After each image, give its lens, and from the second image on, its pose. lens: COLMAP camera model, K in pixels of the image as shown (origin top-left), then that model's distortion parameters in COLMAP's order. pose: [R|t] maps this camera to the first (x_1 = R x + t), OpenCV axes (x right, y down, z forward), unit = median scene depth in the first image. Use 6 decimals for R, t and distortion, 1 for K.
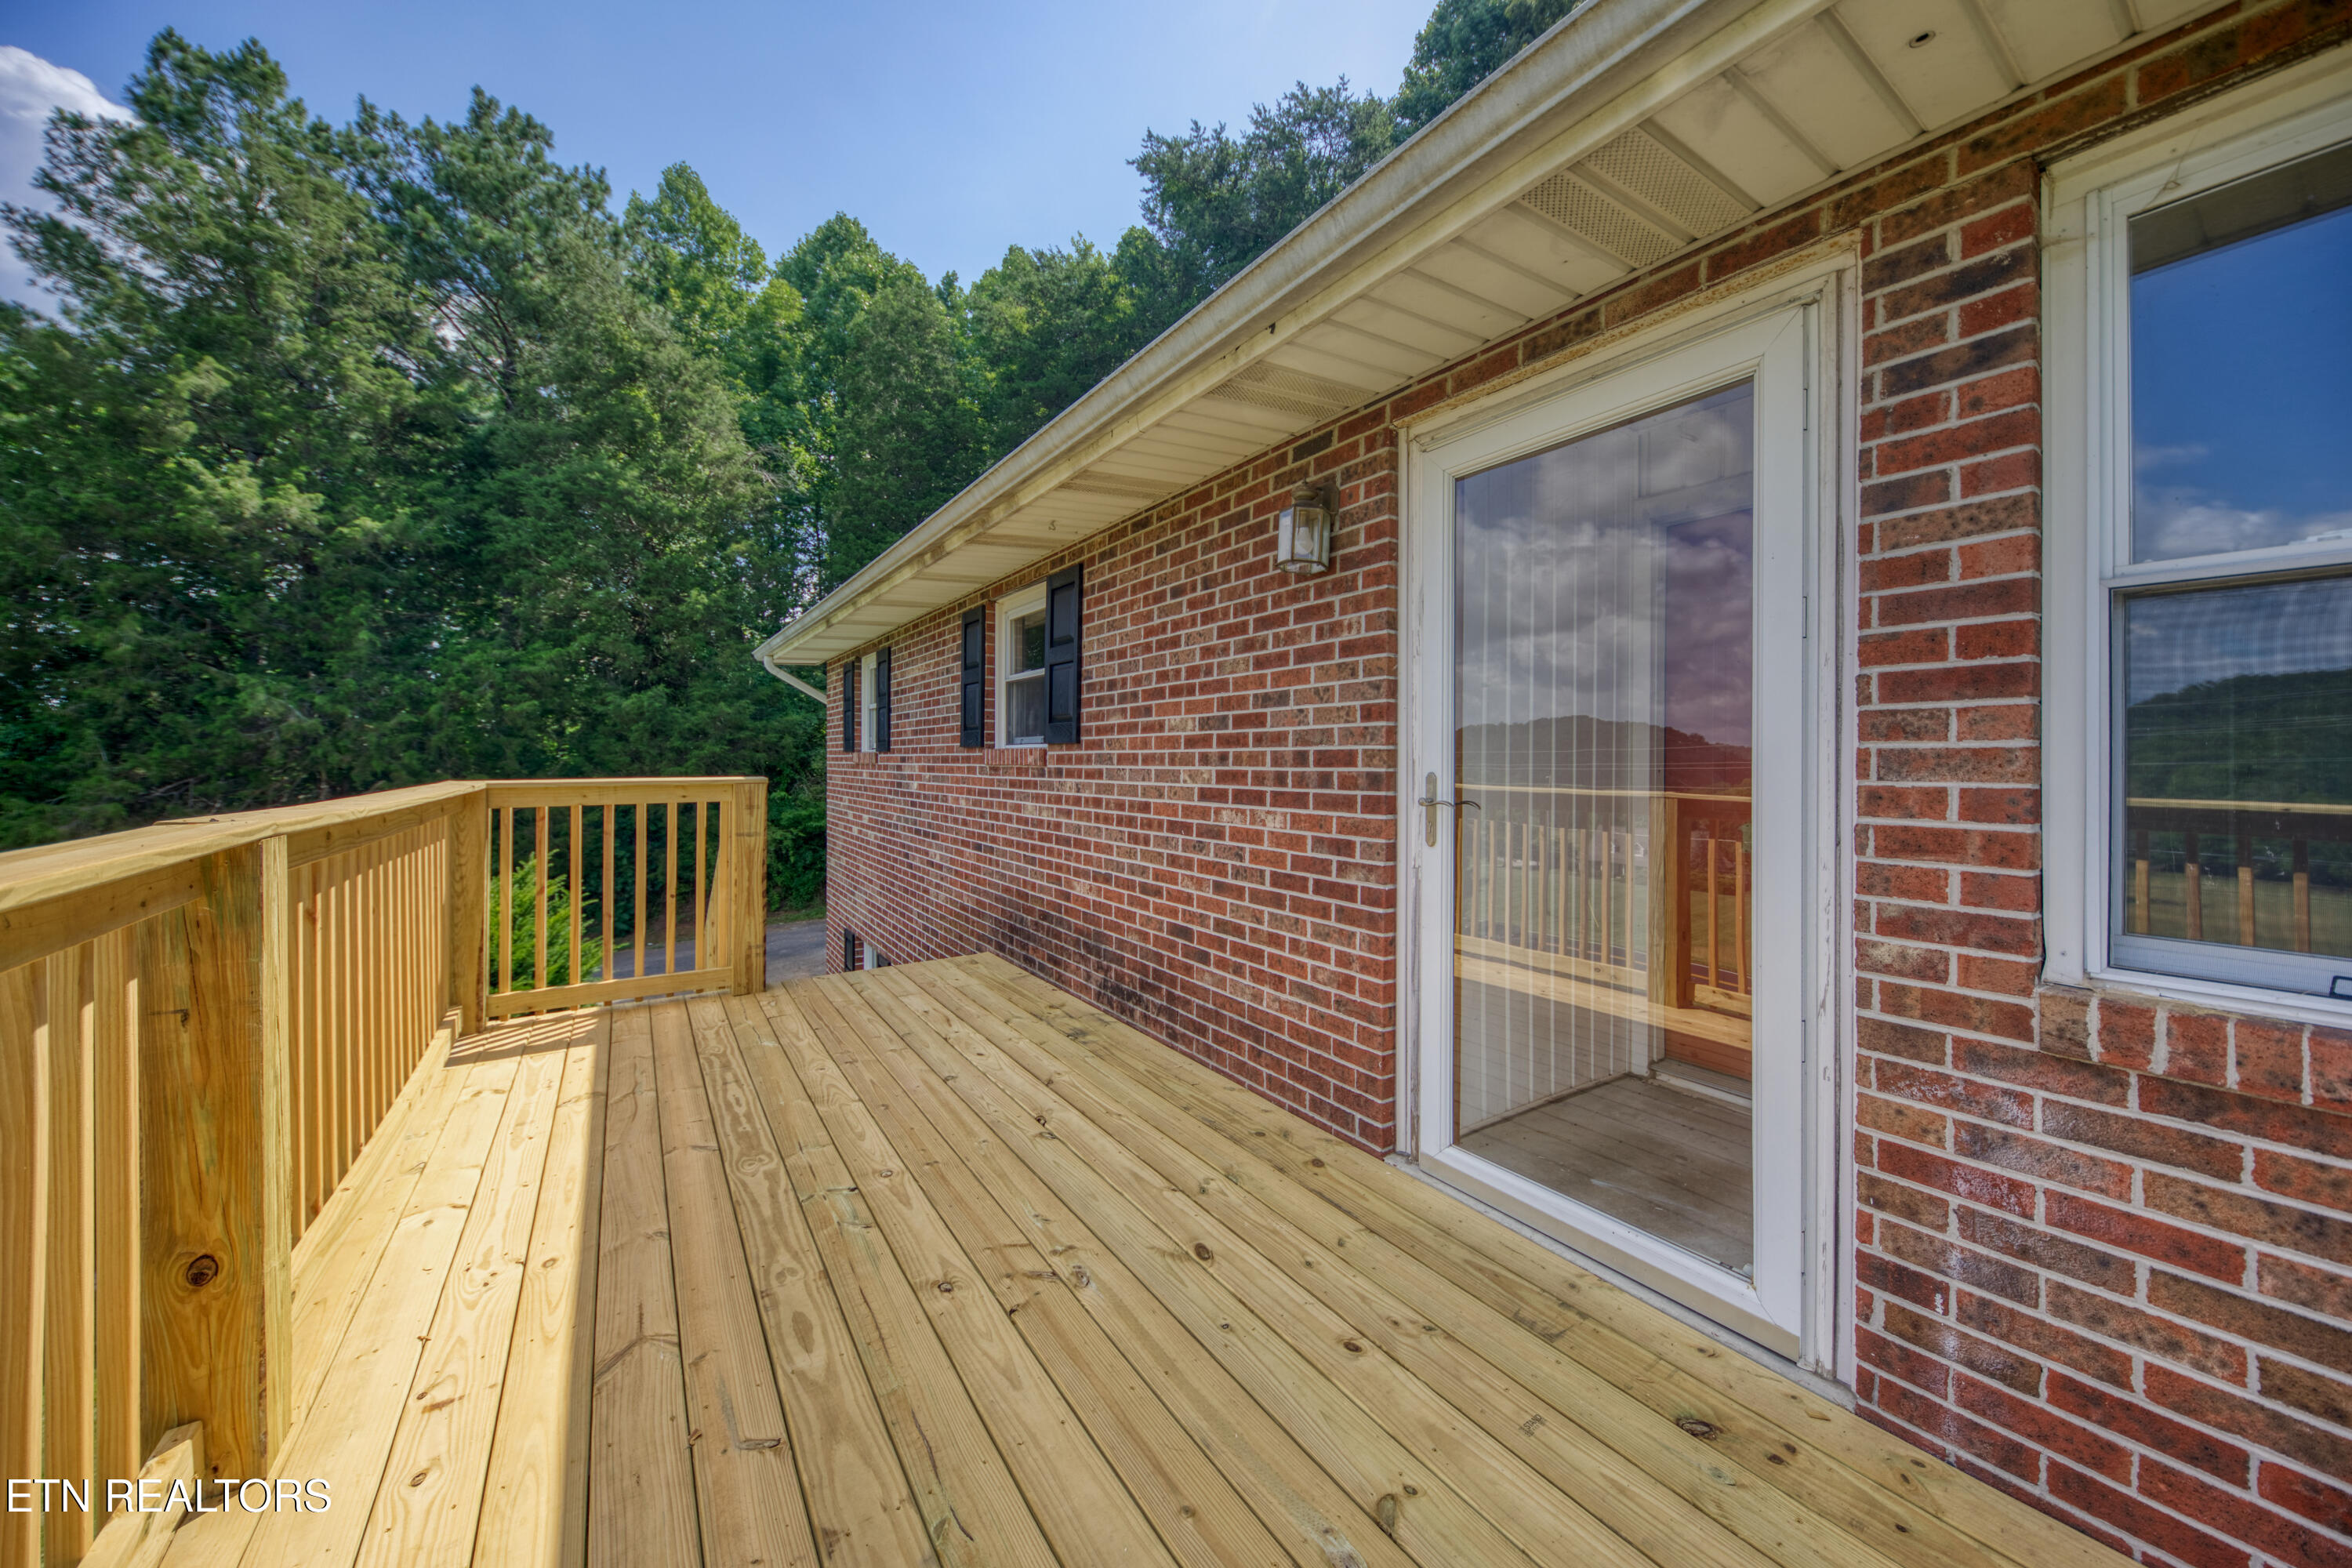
lens RADIAL K [[840.1, 0, 1272.2], [0, 840.1, 744.7], [0, 0, 1]] dist [0.000202, -0.002518]
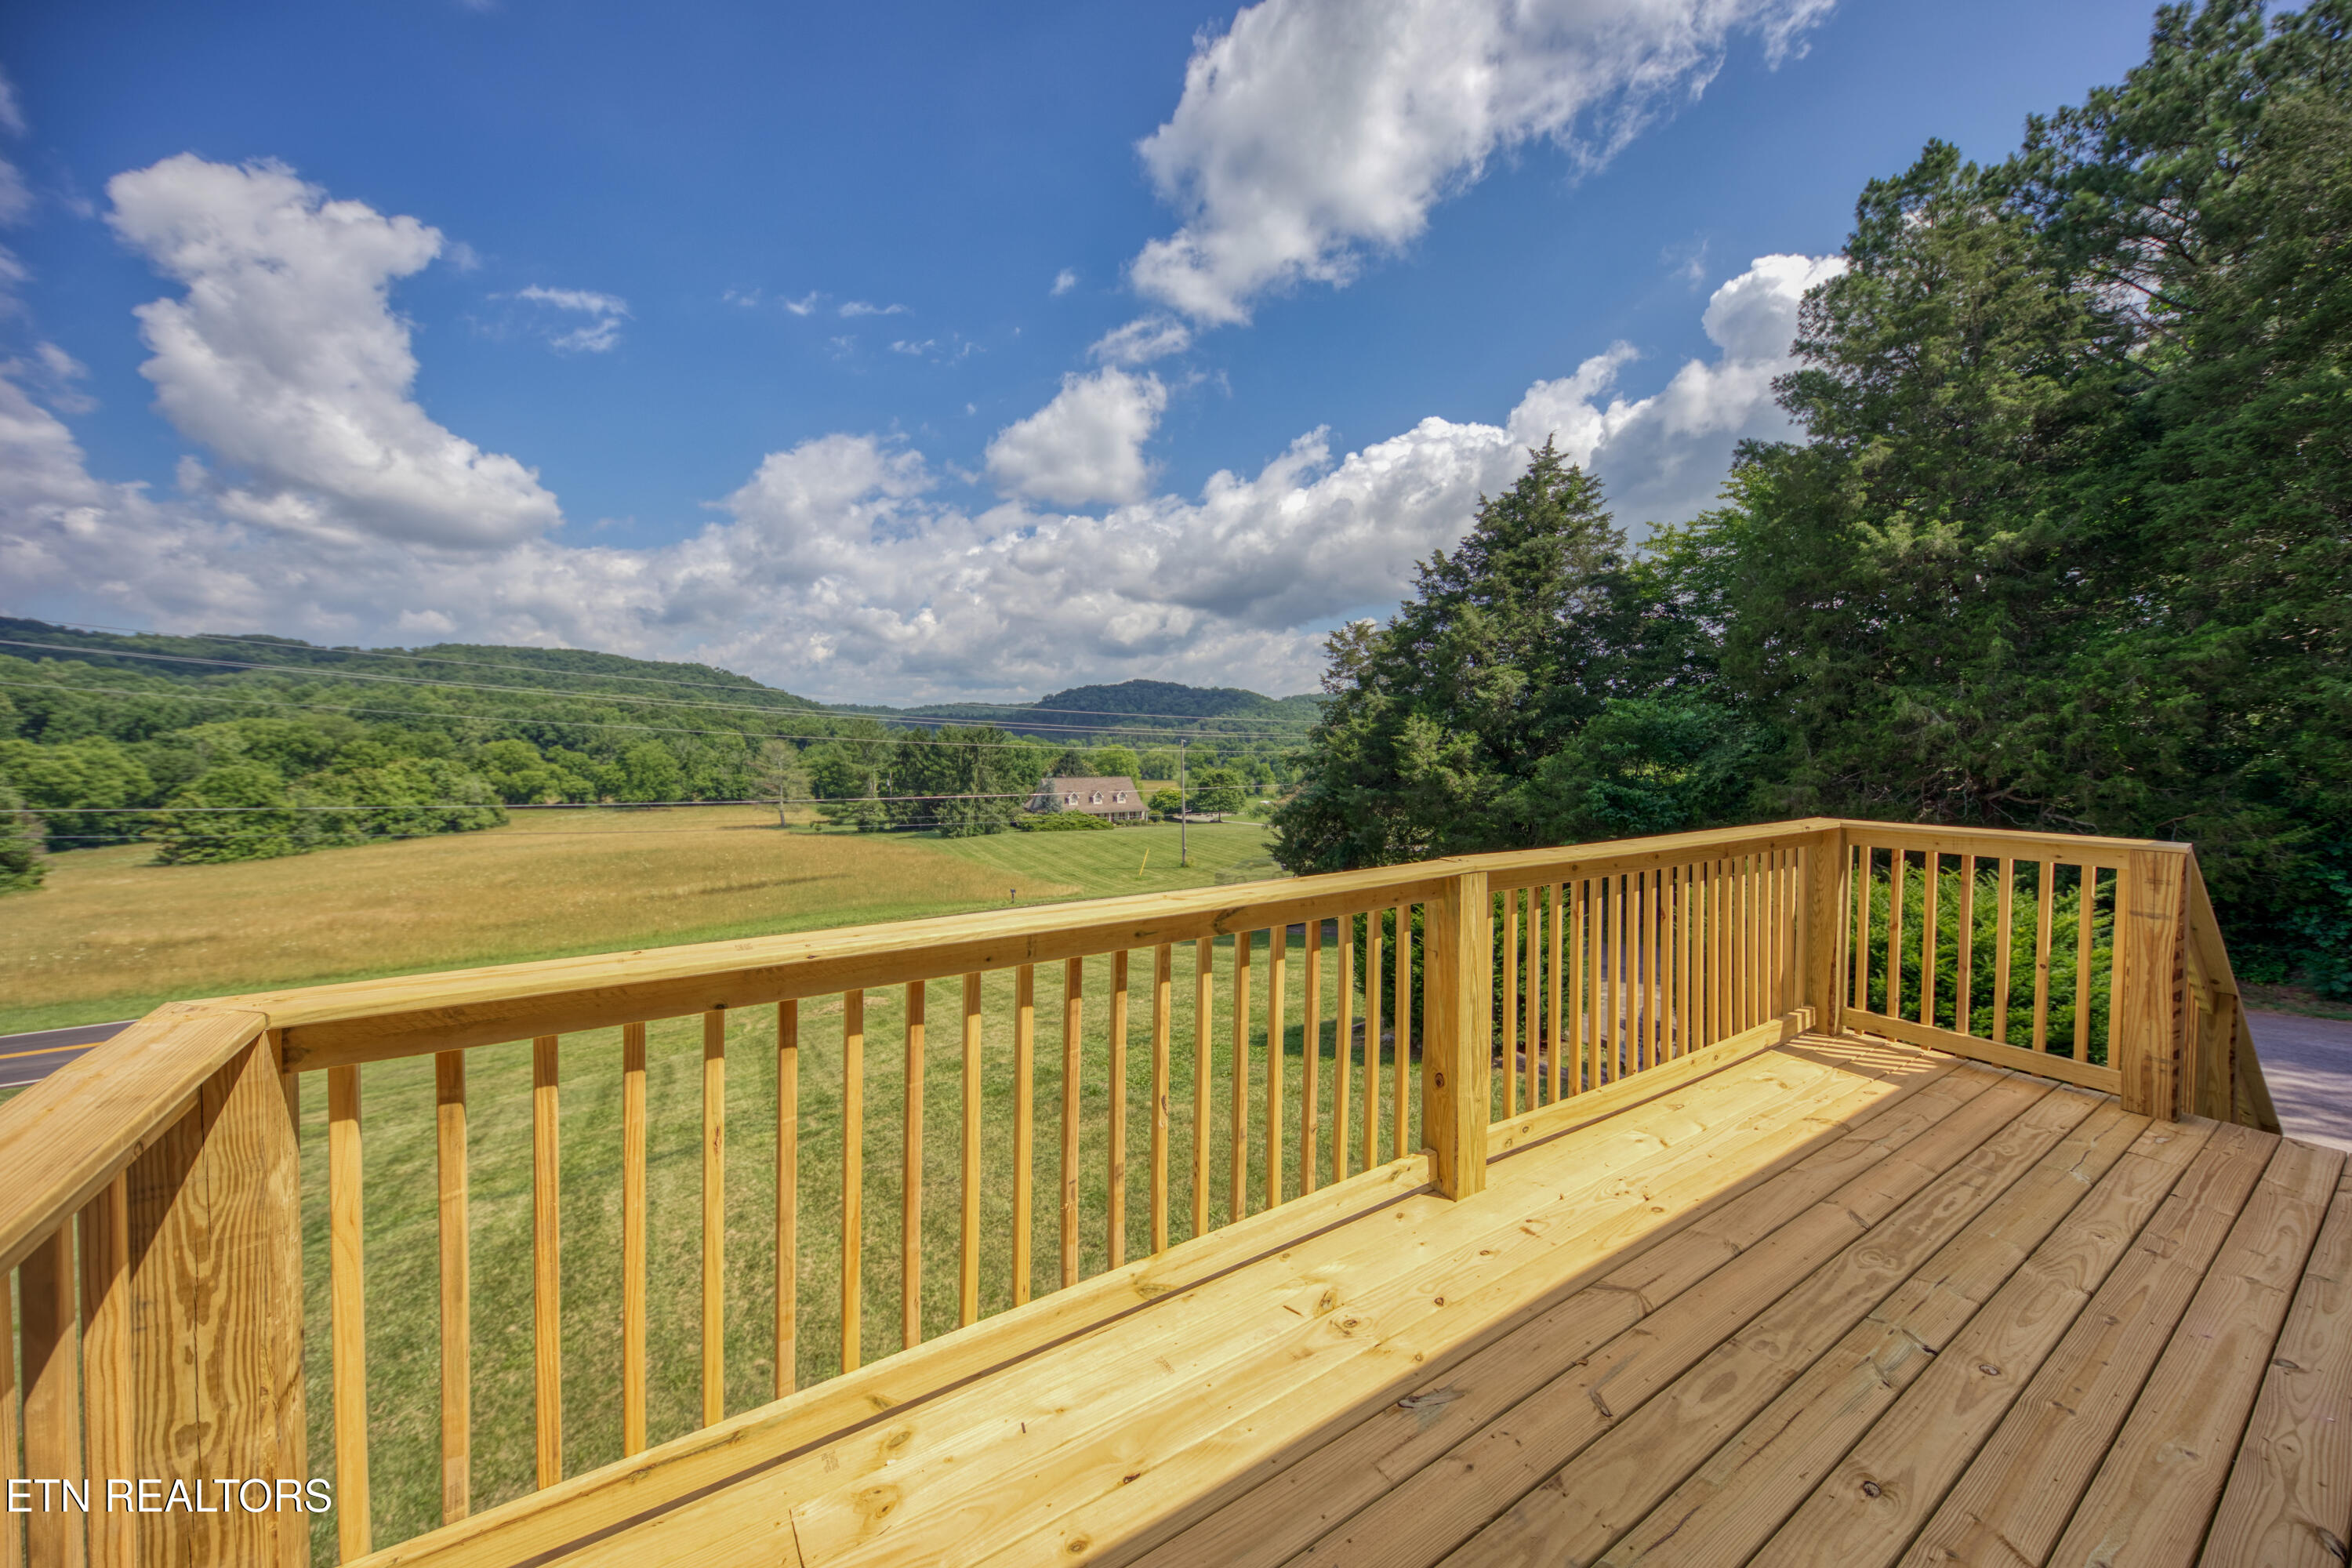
lens RADIAL K [[864.9, 0, 1187.2], [0, 864.9, 739.2], [0, 0, 1]] dist [0.000224, -0.003849]
pose [[-0.080701, 0.023714, -0.996456, 0.112062], [-0.005403, 0.999692, 0.024228, -0.033126], [0.996724, 0.007339, -0.080548, 0.070281]]
